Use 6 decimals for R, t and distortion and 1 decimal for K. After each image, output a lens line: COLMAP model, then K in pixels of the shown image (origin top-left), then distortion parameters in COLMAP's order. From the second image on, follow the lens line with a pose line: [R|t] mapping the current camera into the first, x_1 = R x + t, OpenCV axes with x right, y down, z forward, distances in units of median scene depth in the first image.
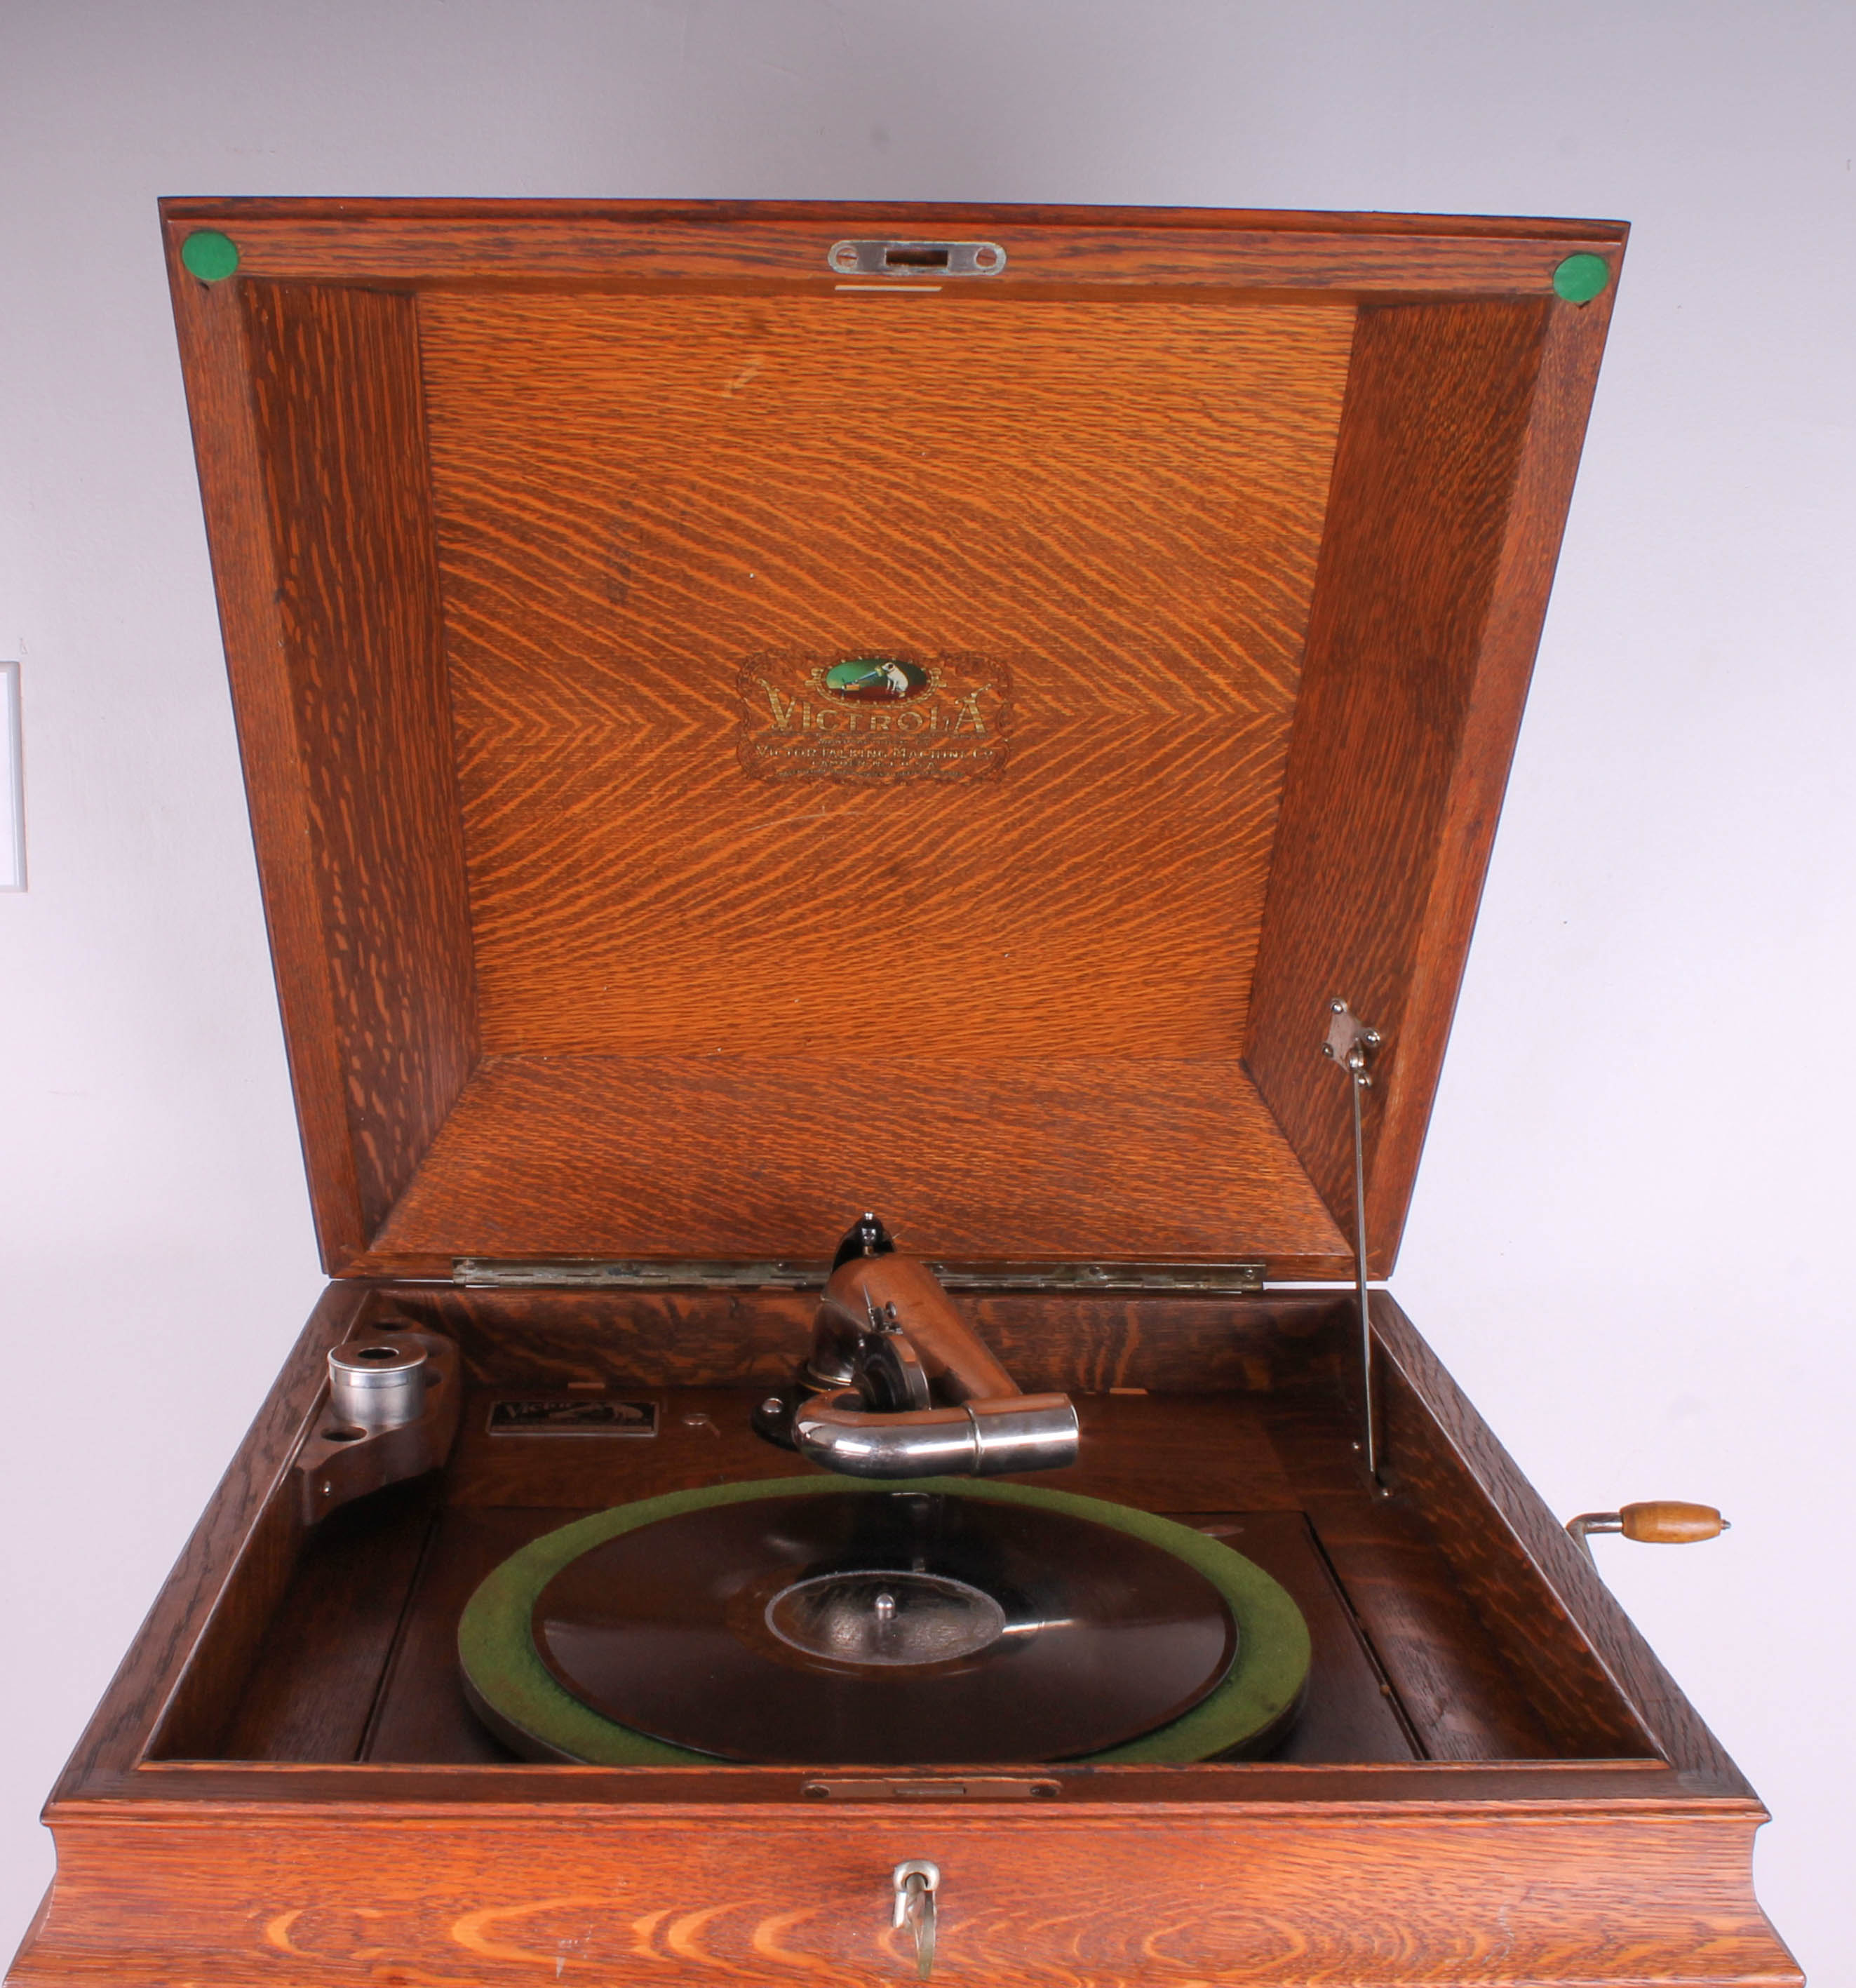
lens RADIAL K [[2873.1, 0, 901.5], [0, 2873.1, 994.0], [0, 0, 1]] dist [-0.136245, 0.114902]
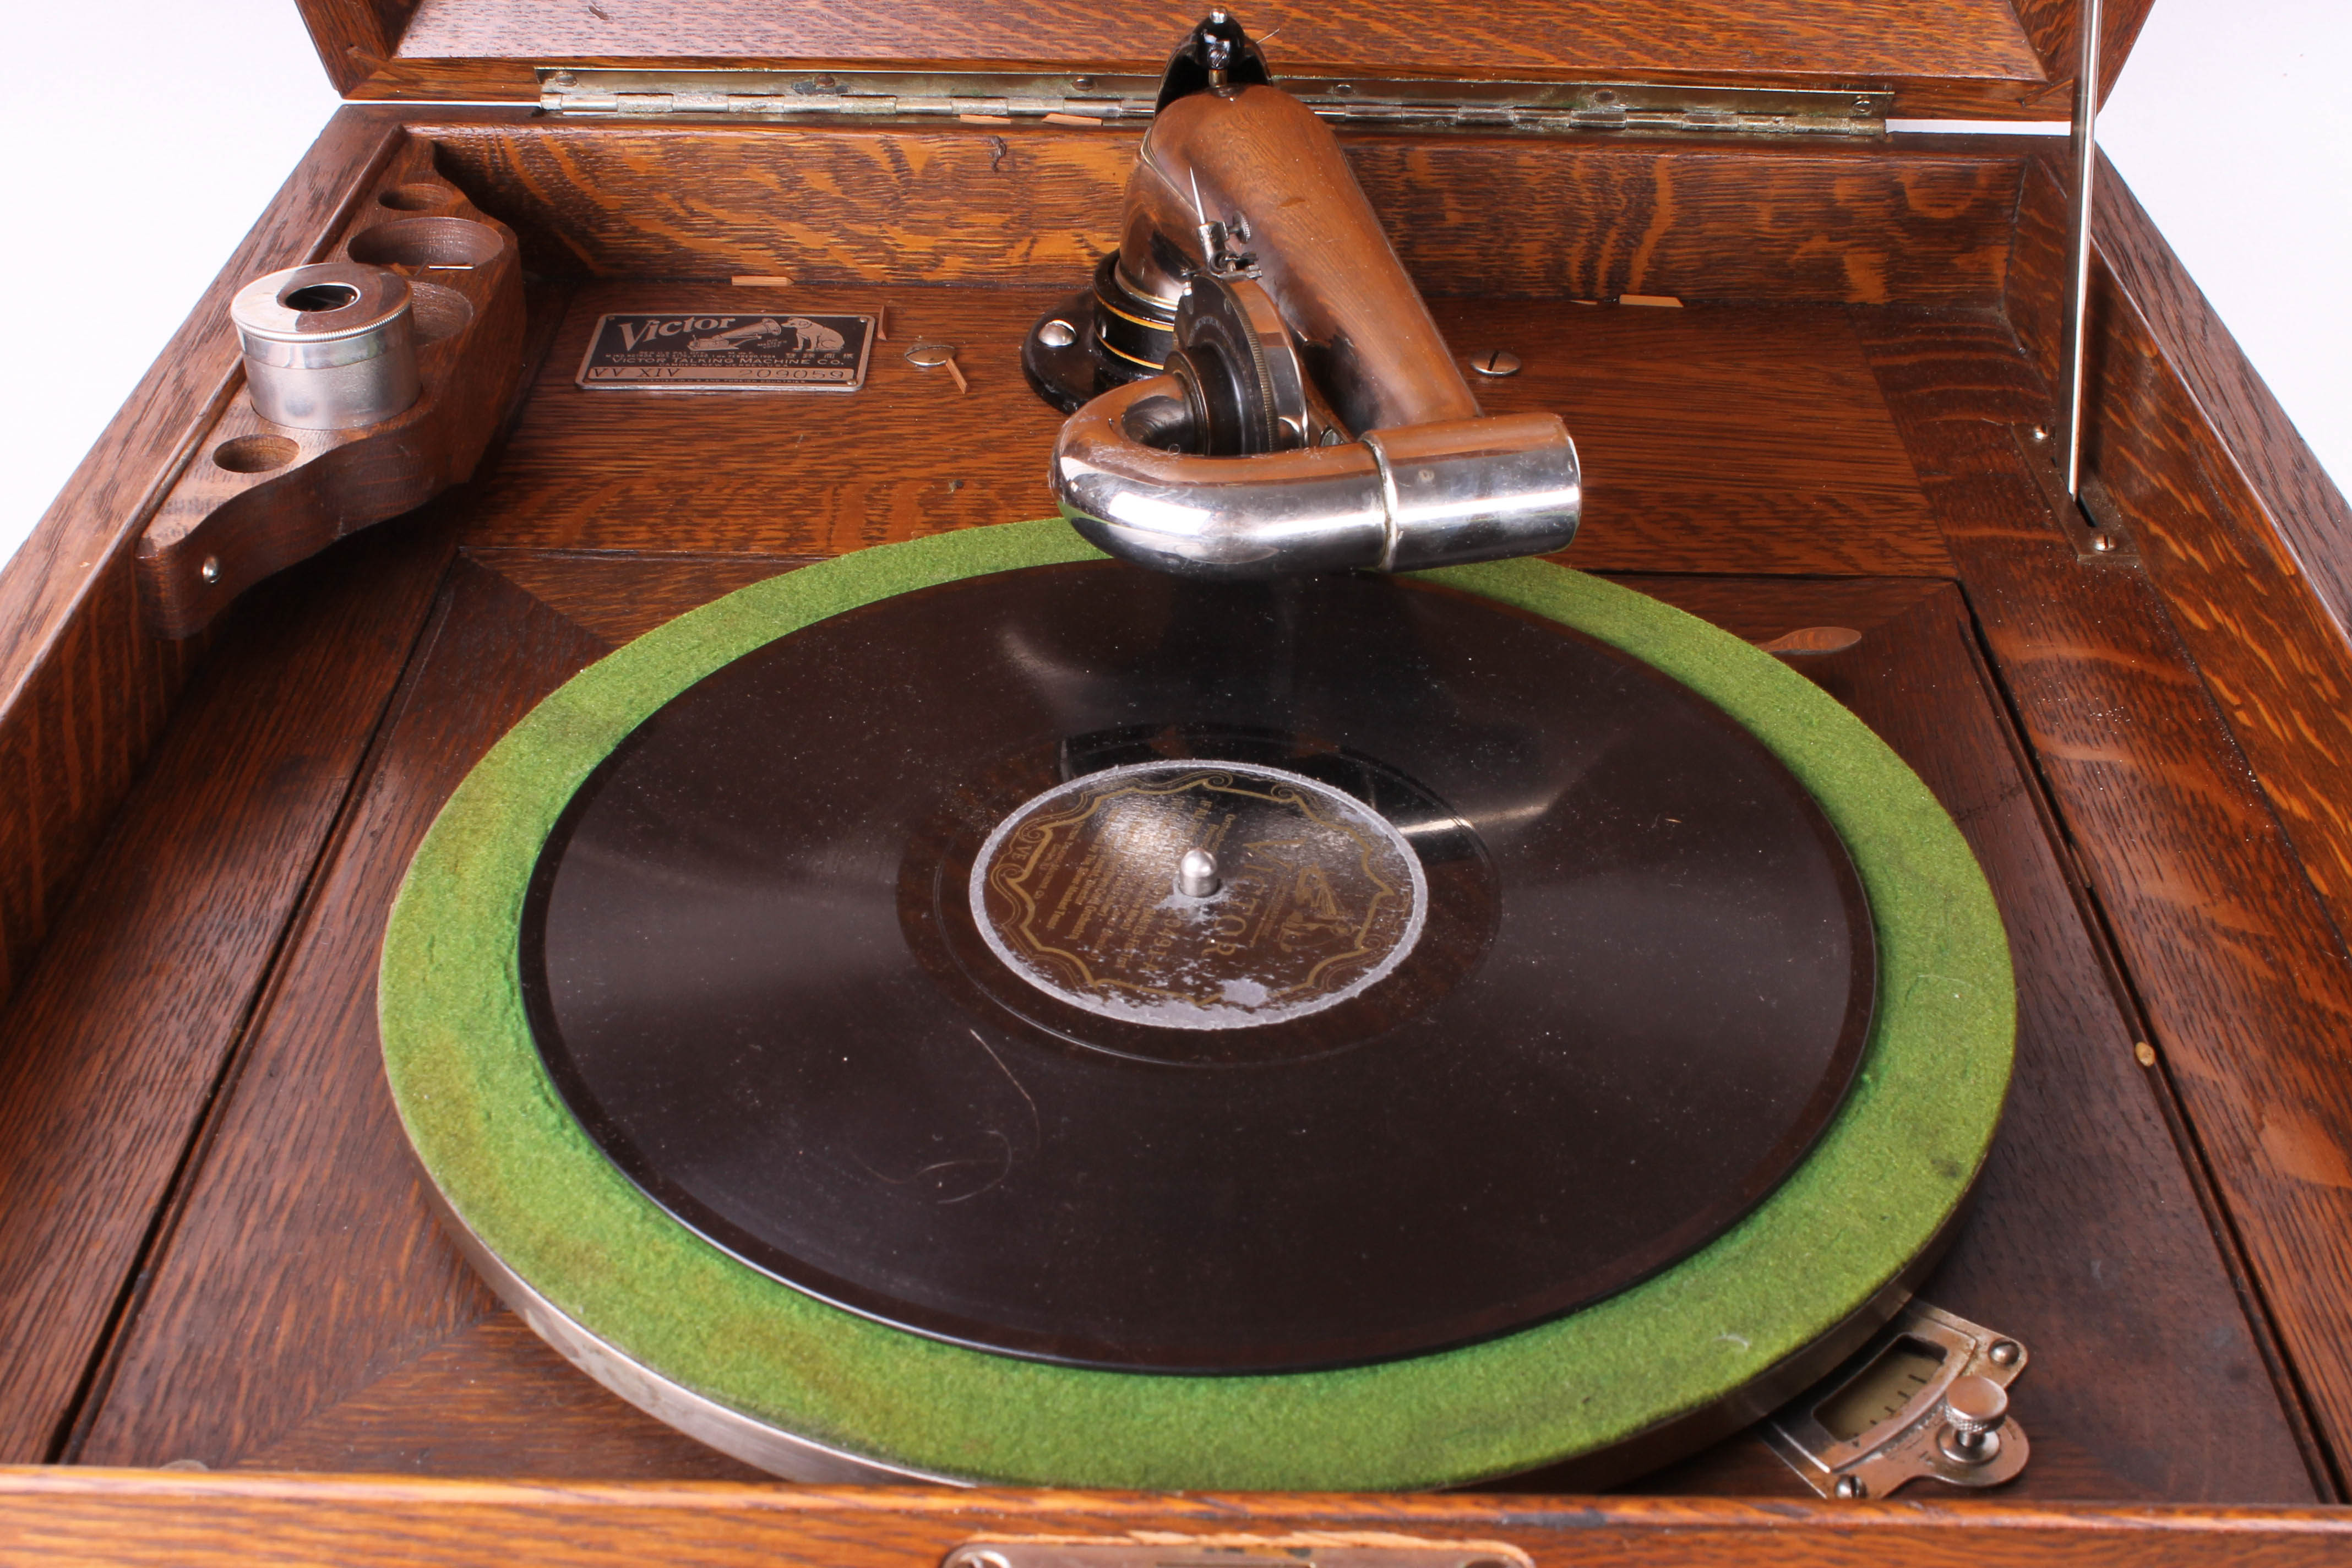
lens RADIAL K [[2880.7, 0, 1176.0], [0, 2880.7, 784.0], [0, 0, 1]] dist [-0.073725, 0.048021]
pose [[0.998295, 0.026286, -0.052118, 0.013198], [-0.003642, 0.919174, 0.393836, -0.006667], [0.058258, -0.392975, 0.917702, 0.398197]]
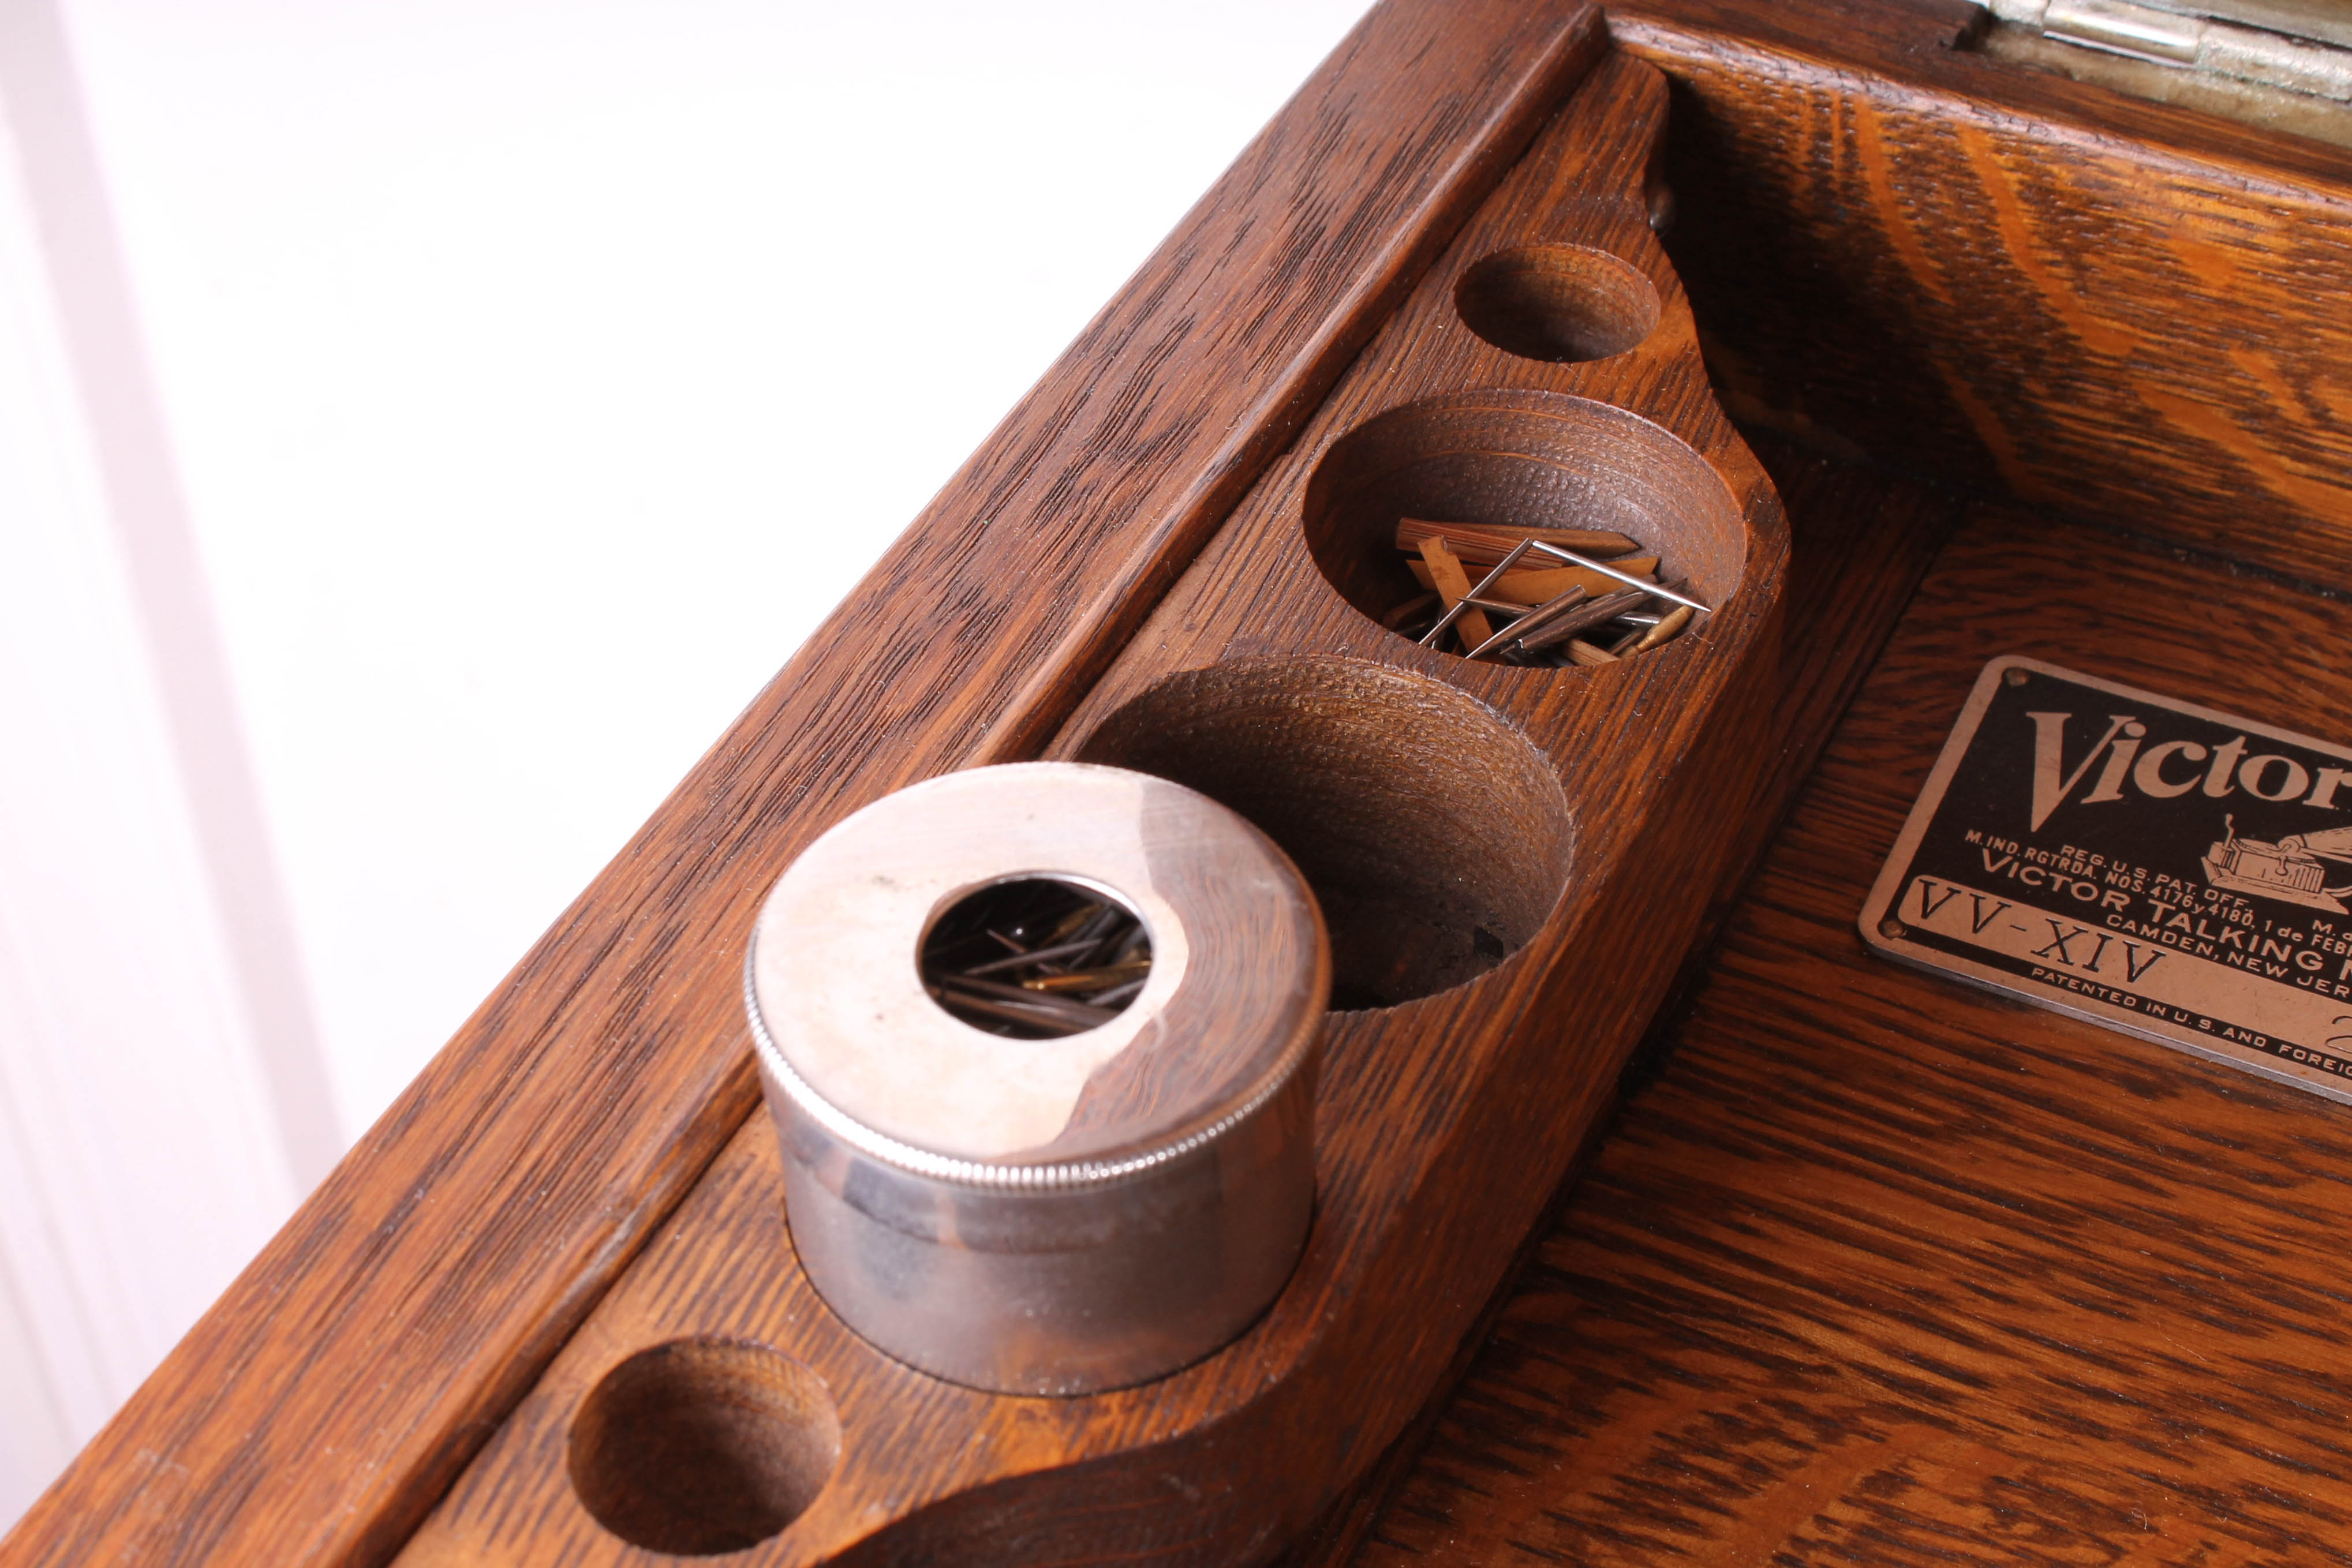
lens RADIAL K [[3661.0, 0, 1176.0], [0, 3661.0, 784.0], [0, 0, 1]] dist [-0.007840, -0.014015]
pose [[0.865953, 0.317399, -0.386502, -0.083500], [-0.056850, 0.830270, 0.554454, -0.003162], [0.496884, -0.458158, 0.737019, 0.738619]]
